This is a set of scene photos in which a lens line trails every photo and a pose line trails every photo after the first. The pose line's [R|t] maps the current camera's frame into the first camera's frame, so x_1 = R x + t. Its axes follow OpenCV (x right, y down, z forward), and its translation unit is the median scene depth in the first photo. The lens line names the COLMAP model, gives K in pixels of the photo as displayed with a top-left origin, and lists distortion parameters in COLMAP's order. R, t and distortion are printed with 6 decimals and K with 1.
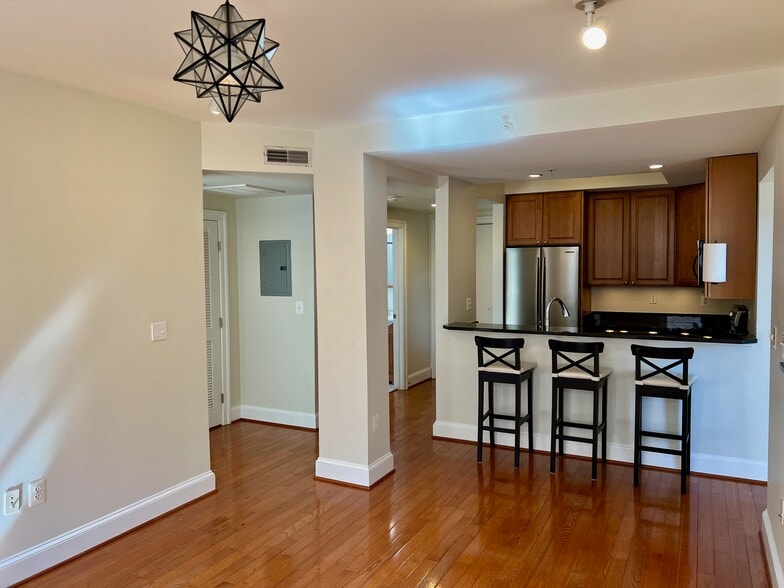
lens RADIAL K [[591.6, 0, 393.4], [0, 591.6, 294.2], [0, 0, 1]] dist [0.038017, -0.043800]
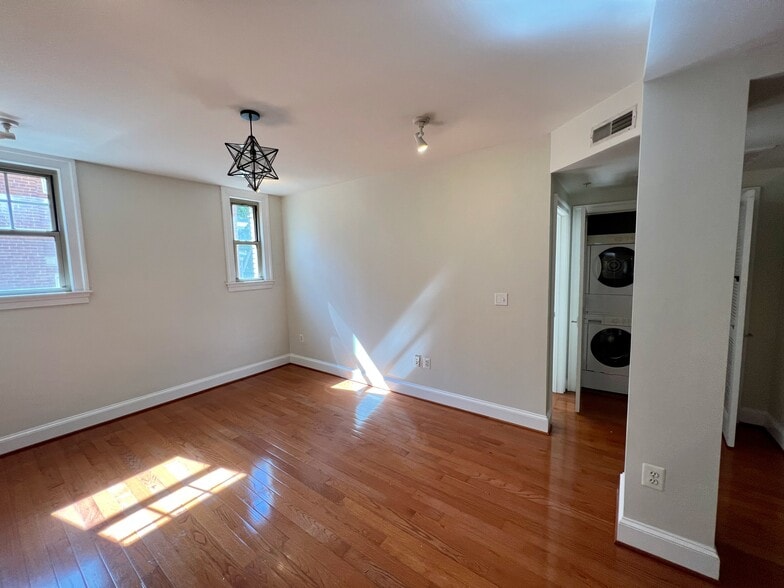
lens RADIAL K [[315.8, 0, 390.8], [0, 315.8, 292.0], [0, 0, 1]] dist [-0.004062, 0.001105]
pose [[-0.165094, 0.100857, -0.981108, 0.353190], [-0.024218, 0.994043, 0.106262, -0.024869], [0.985981, 0.041303, -0.161668, 0.737338]]
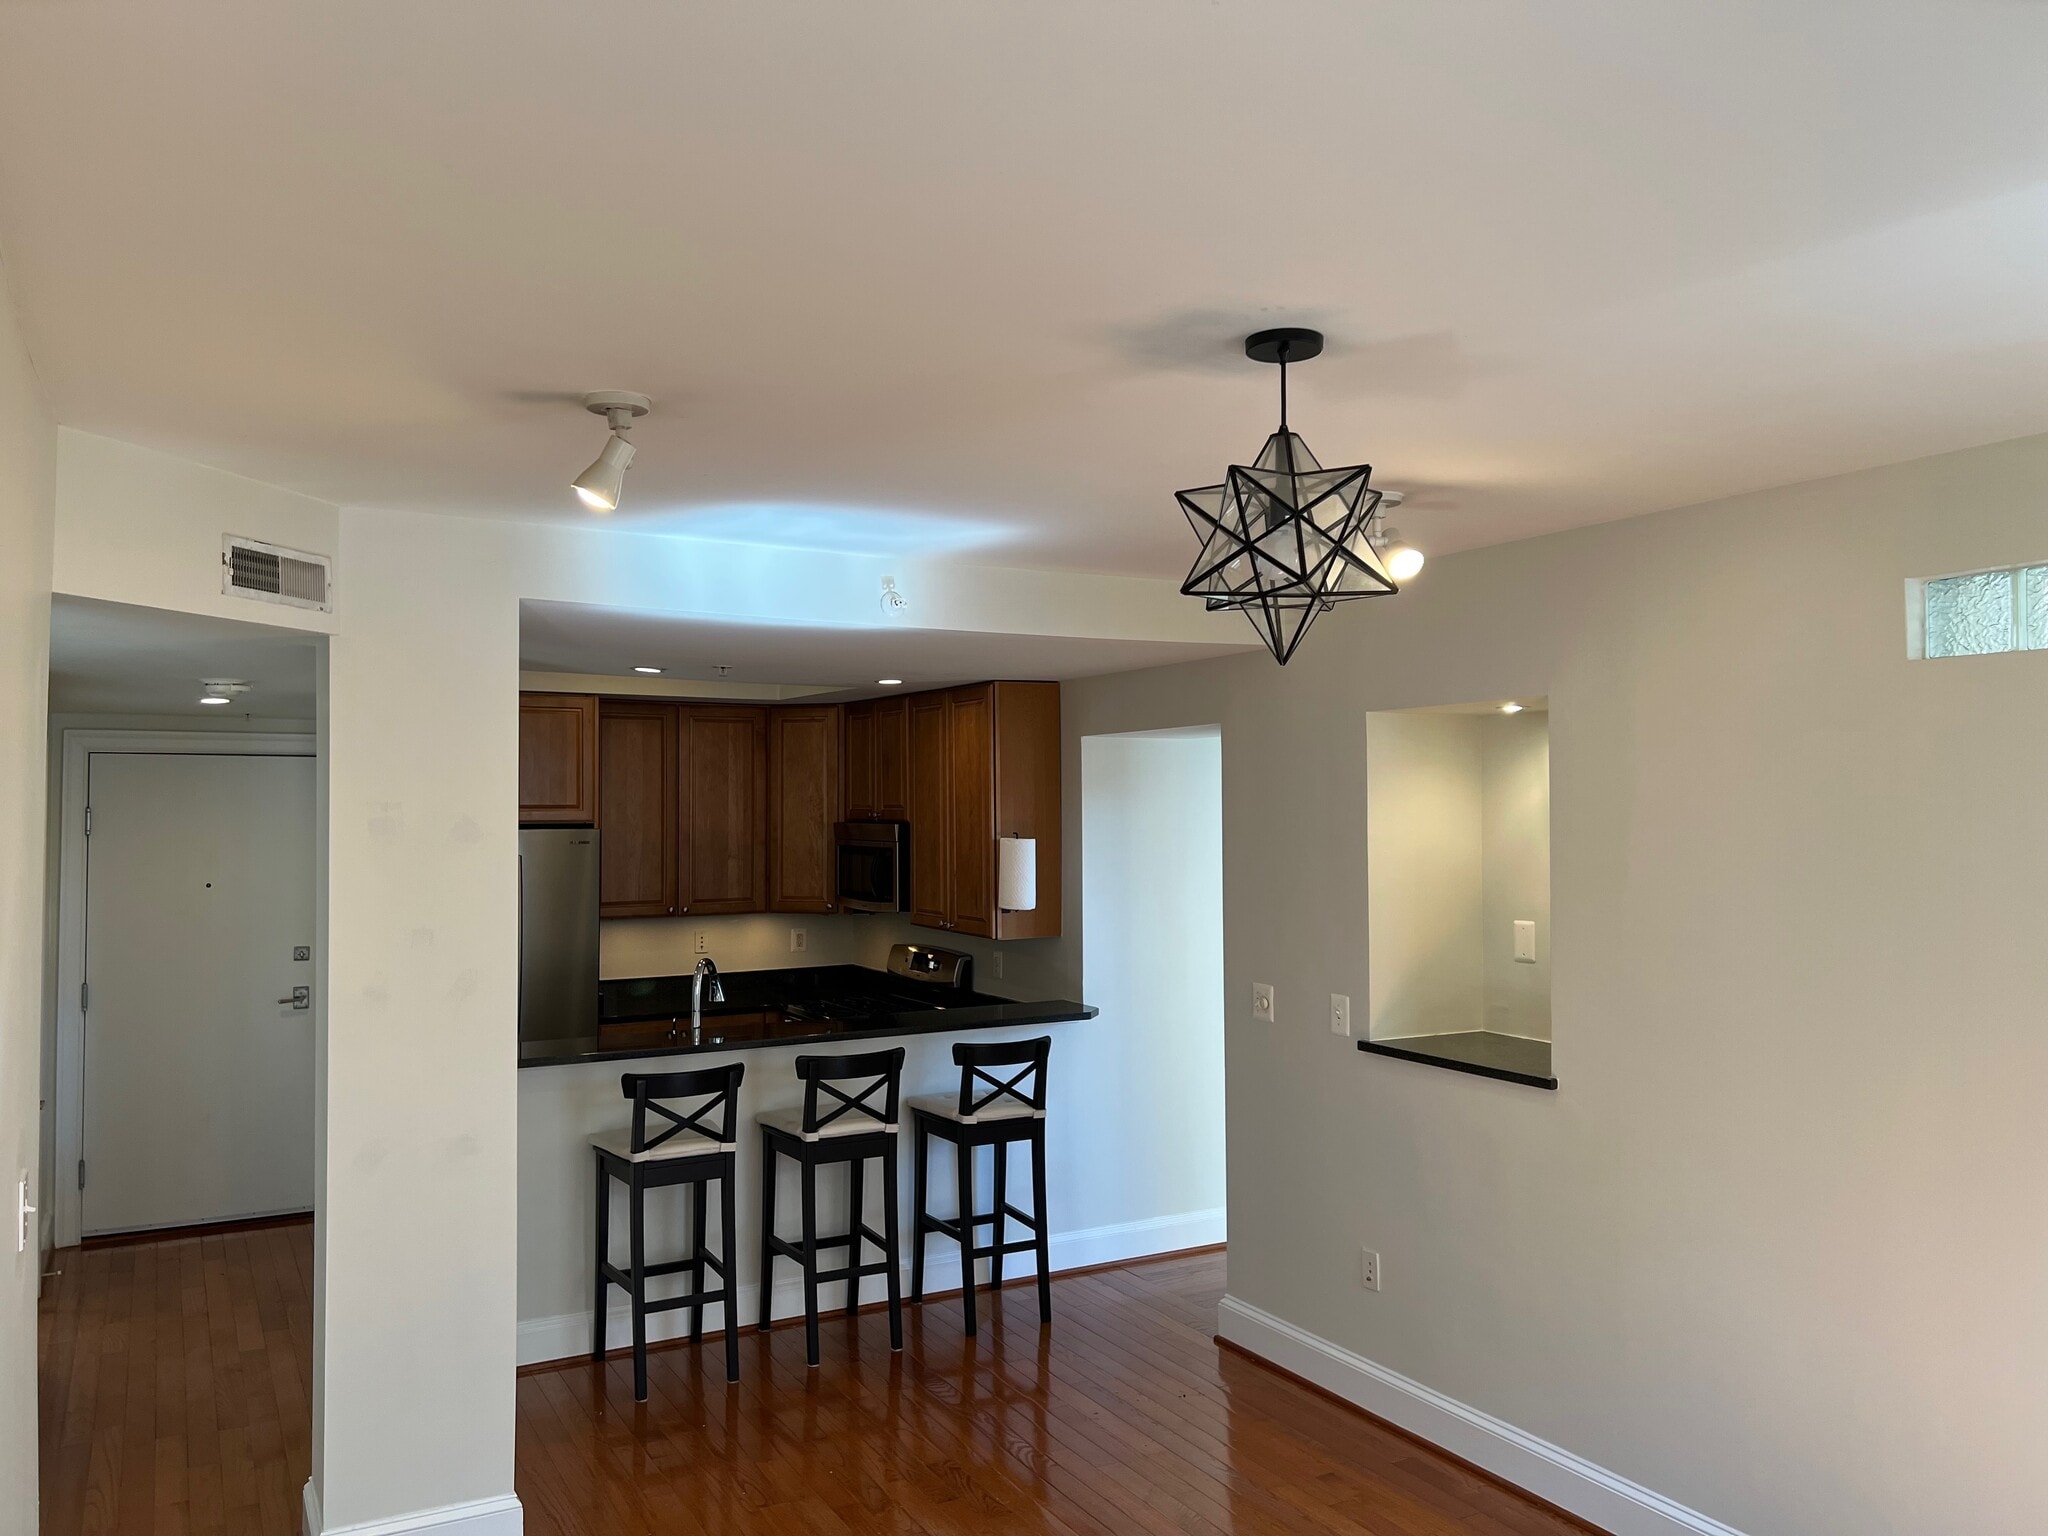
lens RADIAL K [[1545.4, 0, 1014.4], [0, 1545.4, 763.0], [0, 0, 1]] dist [0.038017, -0.043800]
pose [[0.540733, 0.030905, 0.840627, -0.647087], [0.042688, 0.997029, -0.064114, -0.063469], [-0.840111, 0.070553, 0.537807, 0.237316]]
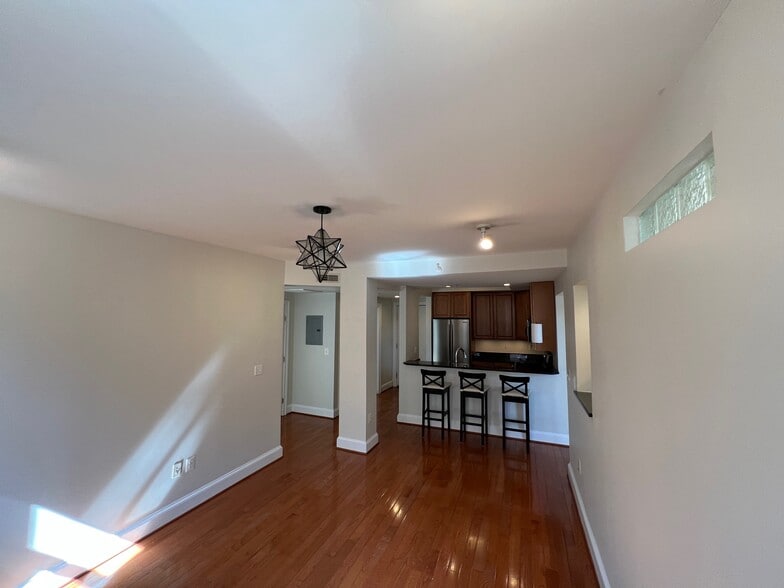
lens RADIAL K [[315.8, 0, 389.9], [0, 315.8, 292.2], [0, 0, 1]] dist [-0.004062, 0.001105]
pose [[0.996850, 0.018190, 0.077199, -0.050631], [-0.008302, 0.991931, -0.126509, -0.051269], [-0.078877, 0.125470, 0.988957, -0.049543]]
